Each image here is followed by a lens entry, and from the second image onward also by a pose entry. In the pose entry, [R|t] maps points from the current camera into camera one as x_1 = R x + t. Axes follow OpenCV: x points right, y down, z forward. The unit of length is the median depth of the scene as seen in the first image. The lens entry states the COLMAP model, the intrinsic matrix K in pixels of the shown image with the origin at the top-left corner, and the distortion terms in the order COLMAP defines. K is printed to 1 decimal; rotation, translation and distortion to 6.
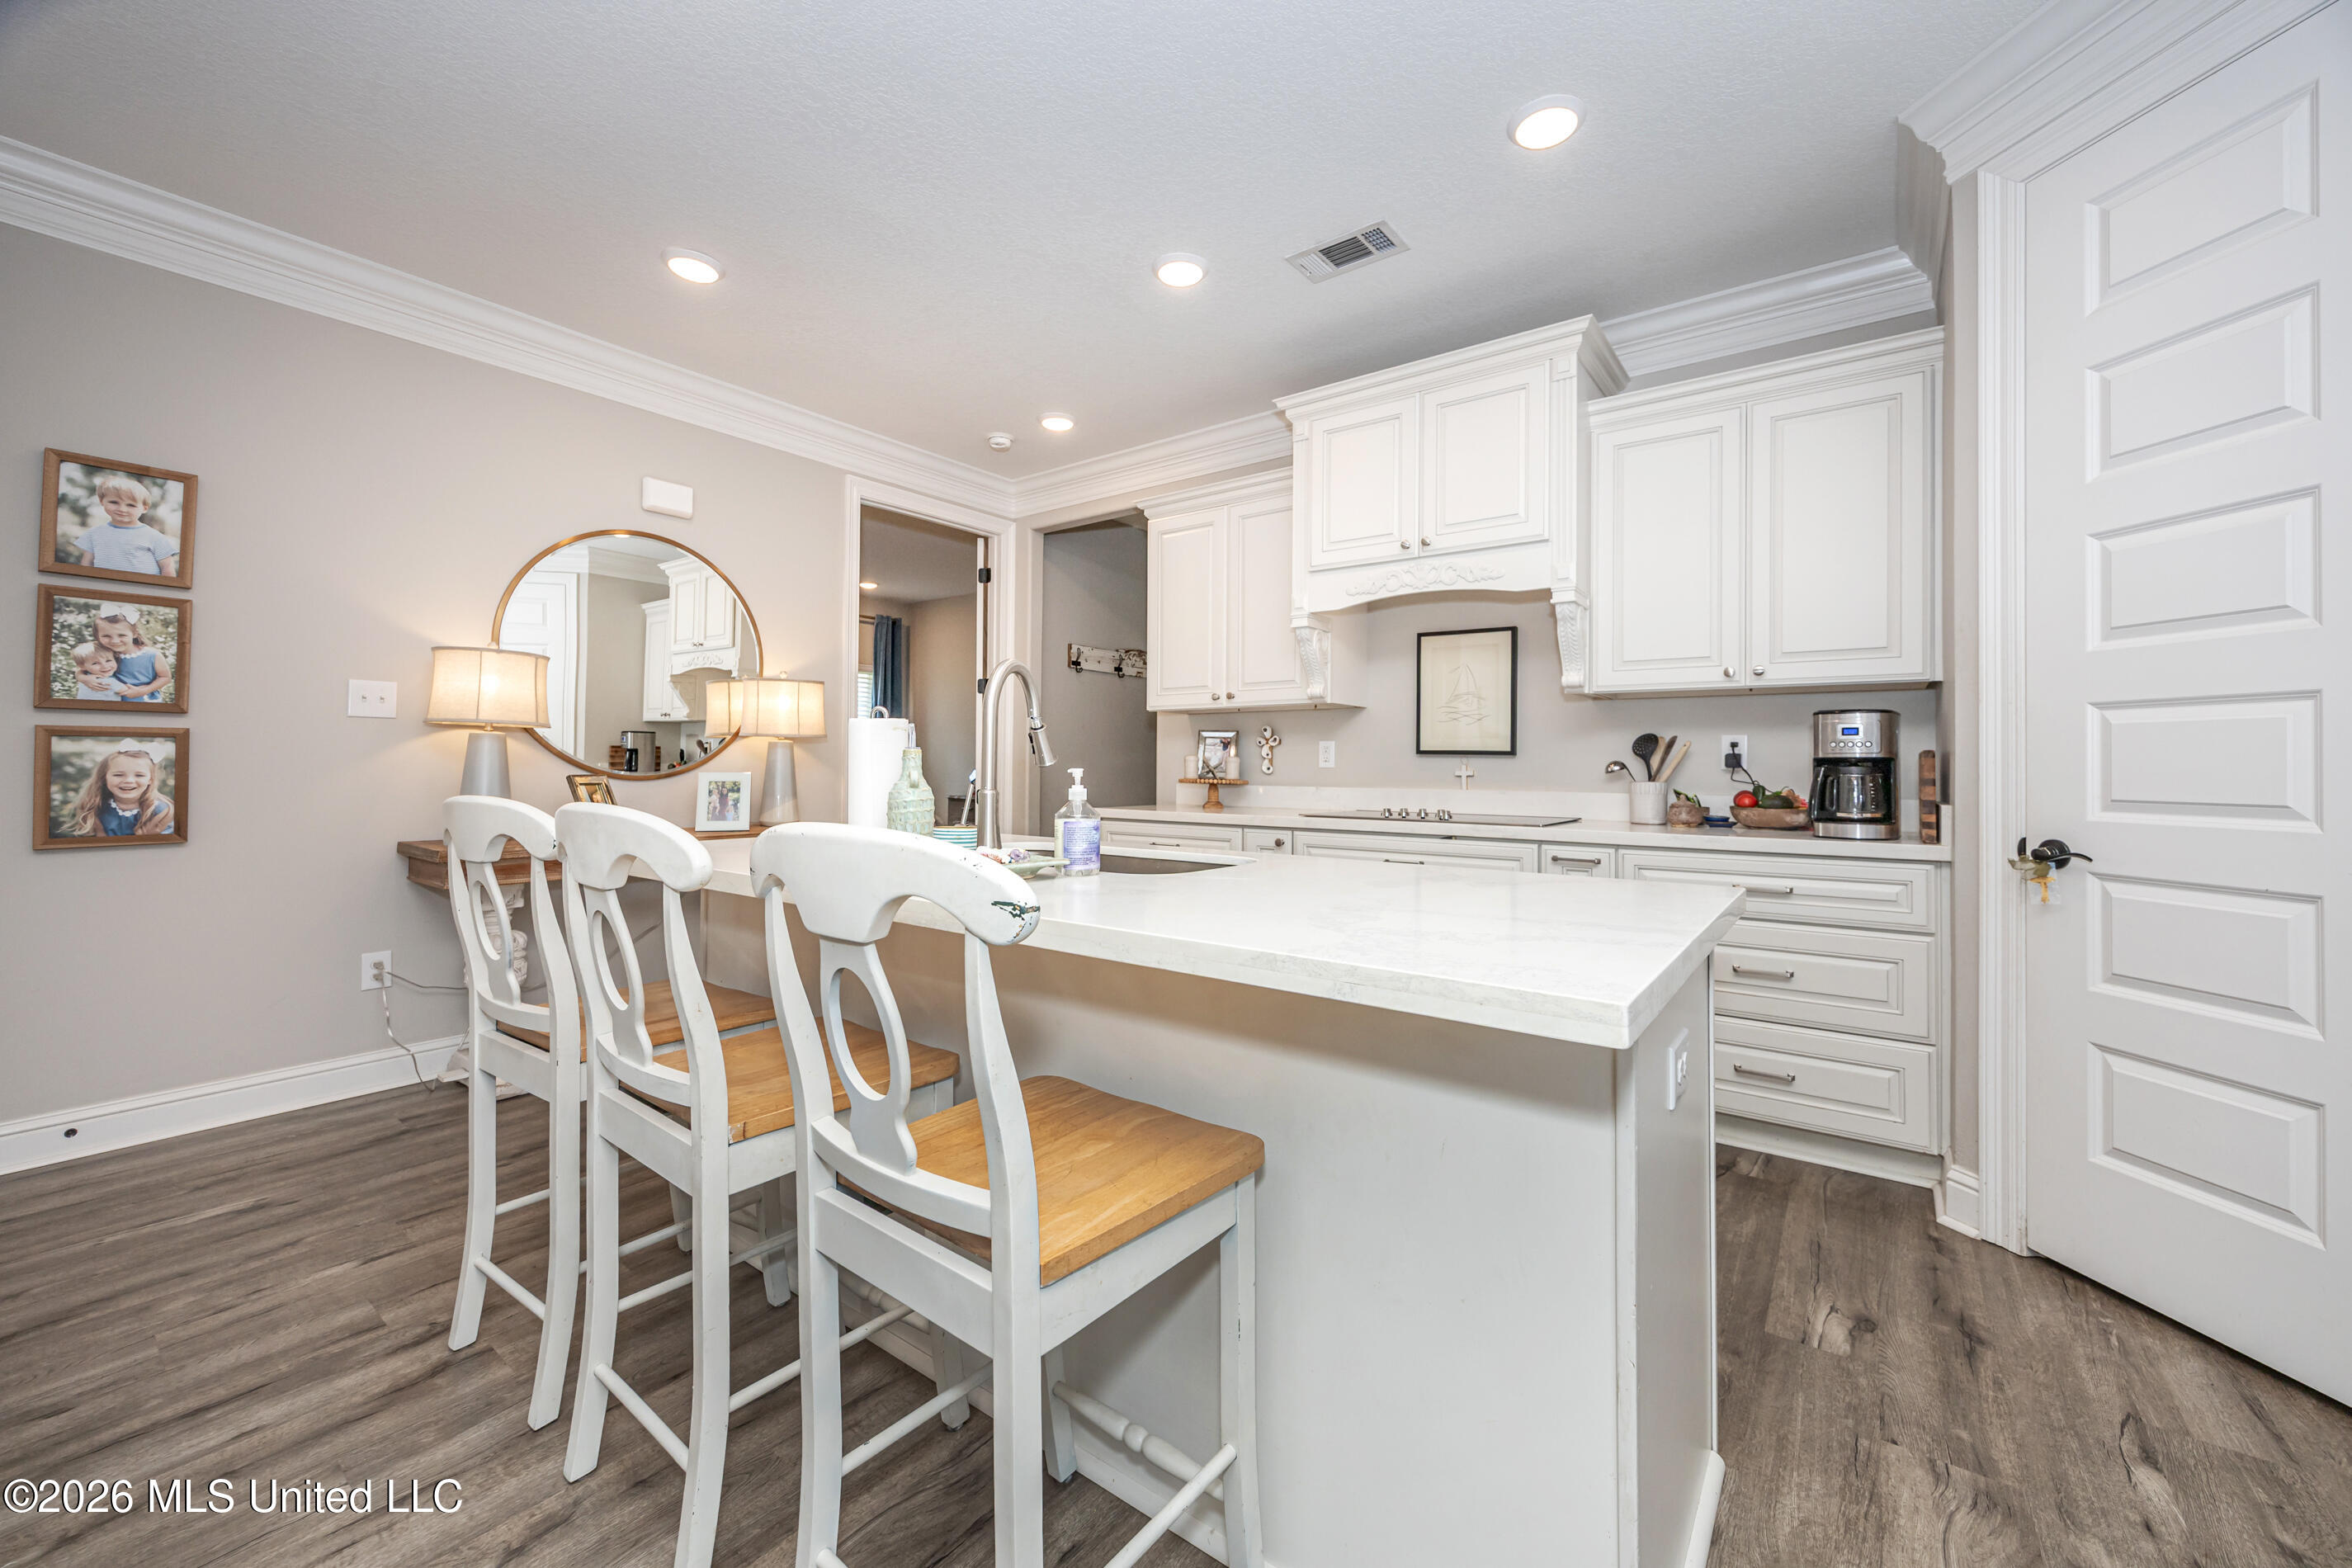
lens RADIAL K [[929.4, 0, 1169.3], [0, 929.4, 755.1], [0, 0, 1]] dist [0.000576, -0.000093]
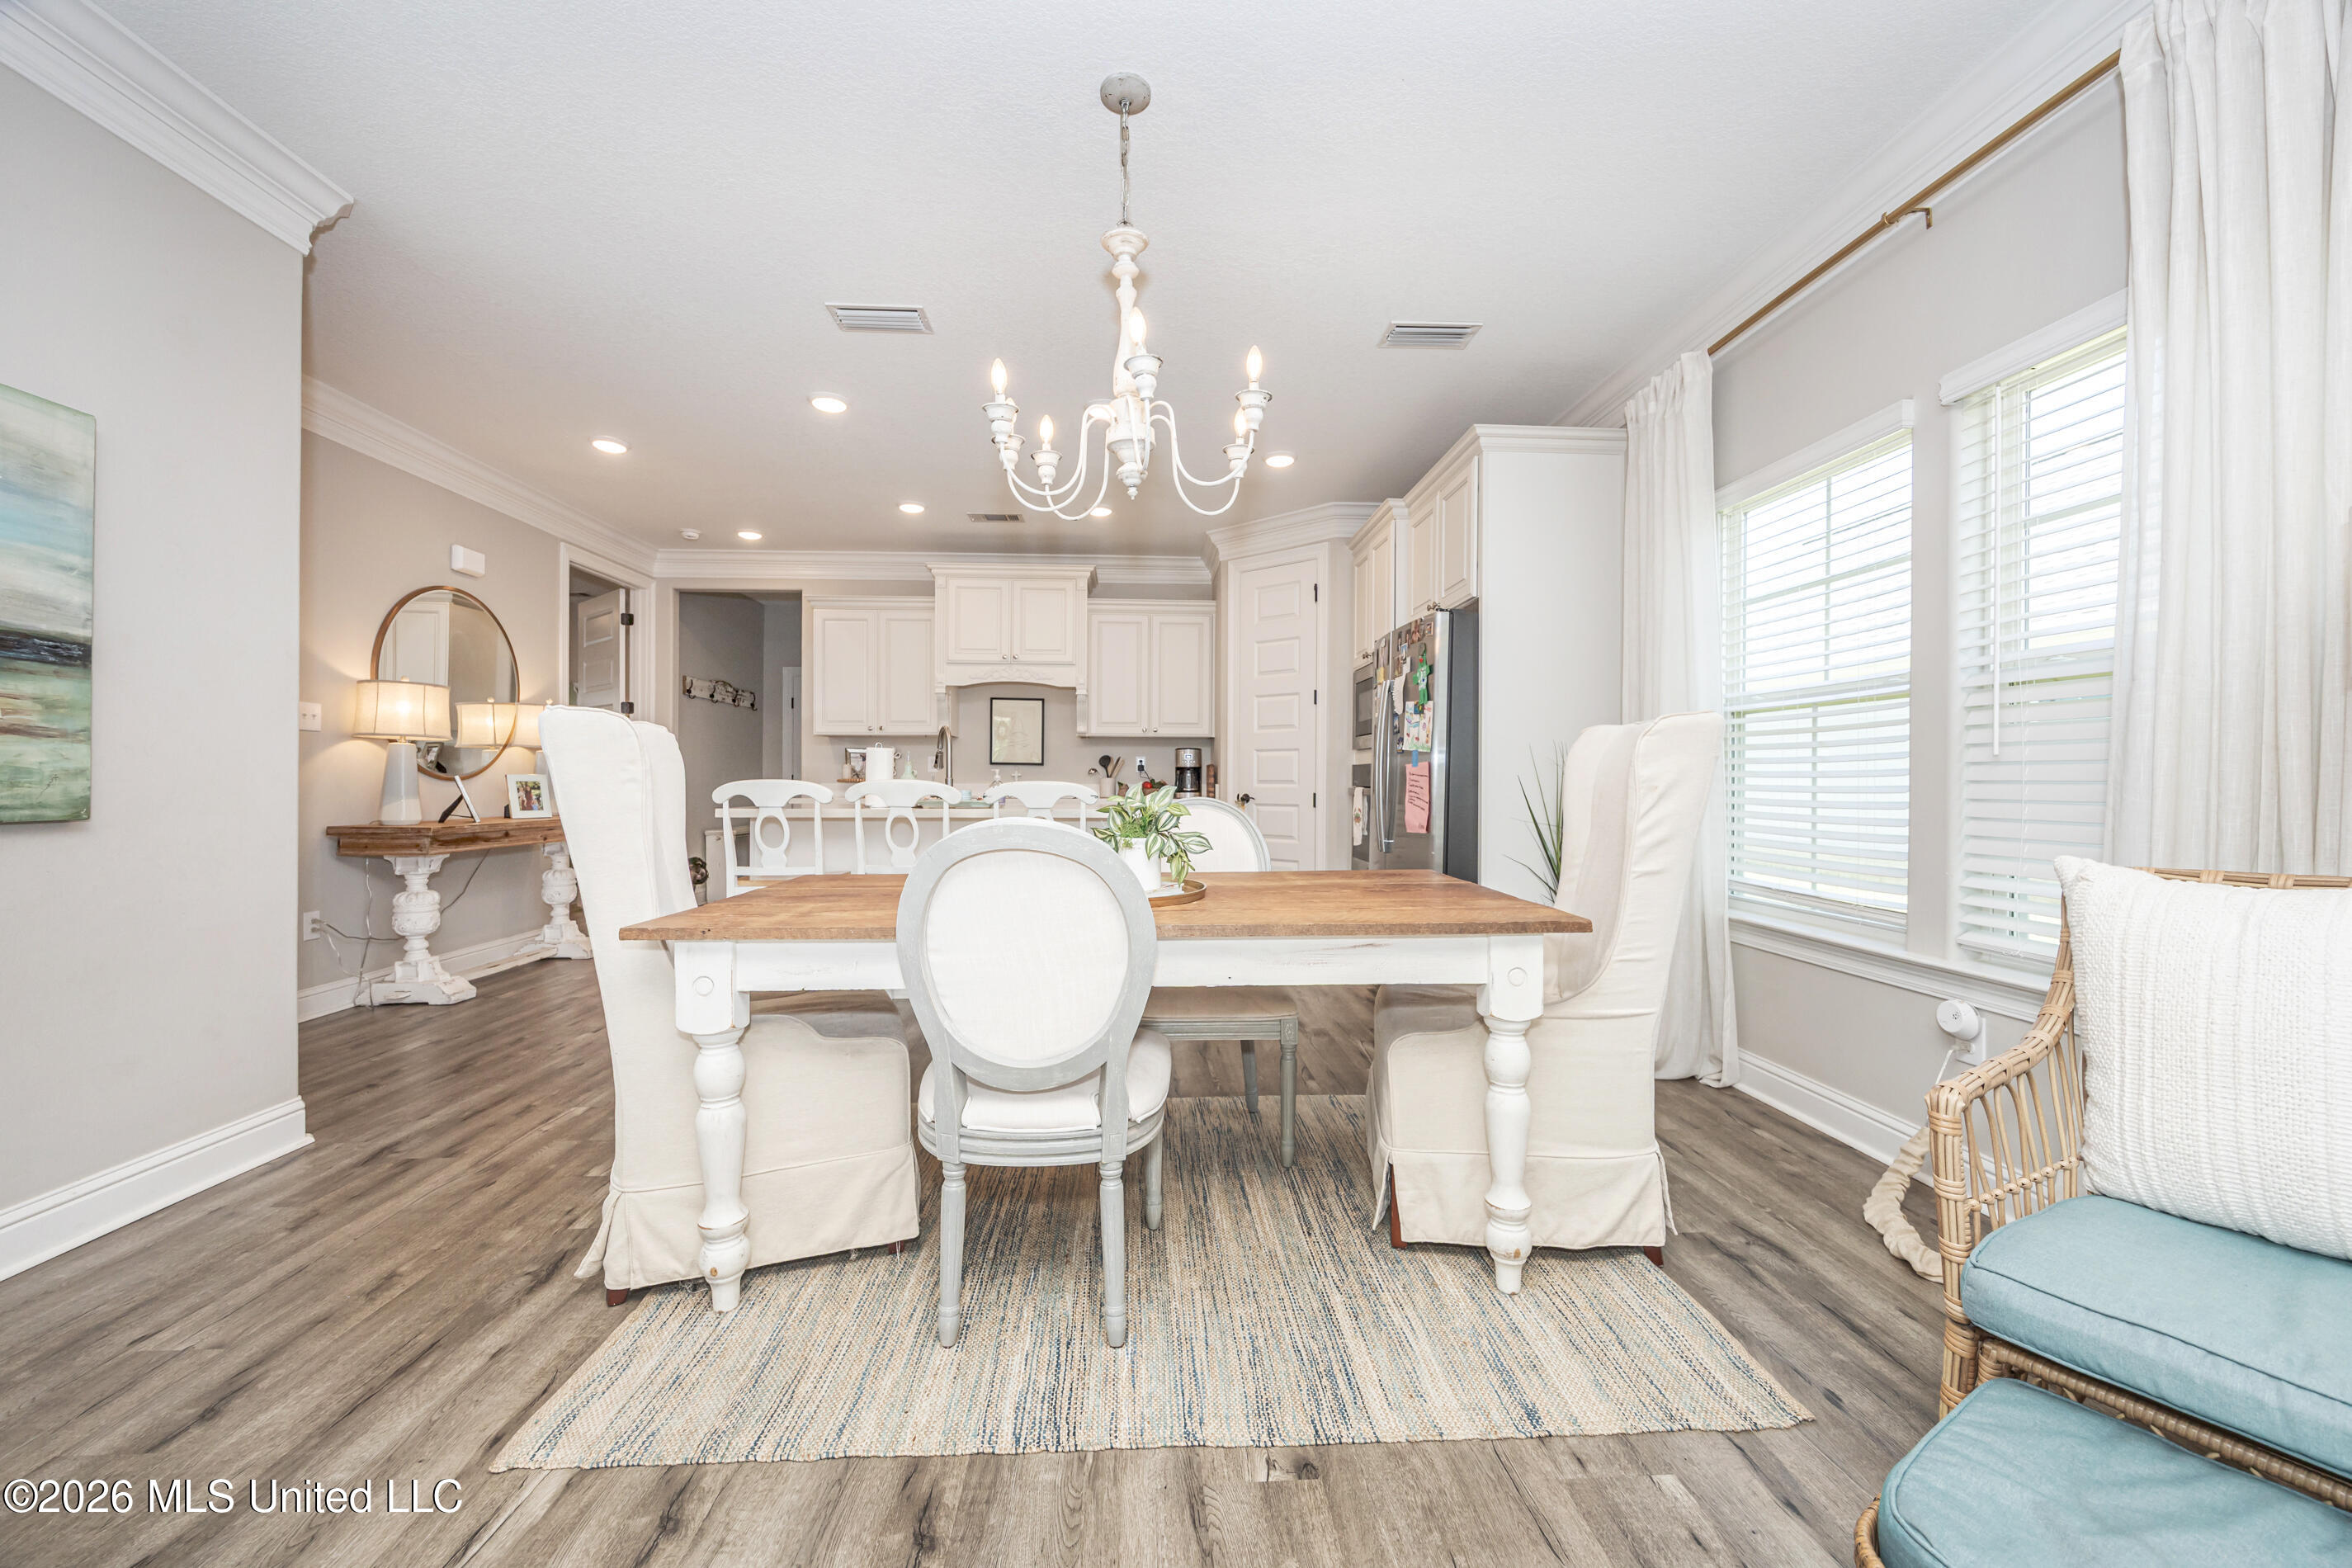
lens RADIAL K [[929.4, 0, 1169.3], [0, 929.4, 755.1], [0, 0, 1]] dist [0.000576, -0.000093]
pose [[0.775124, 0.012223, 0.631691, -0.736979], [-0.005411, 0.999905, -0.012709, 0.003067], [-0.631786, 0.006433, 0.775116, -0.757960]]
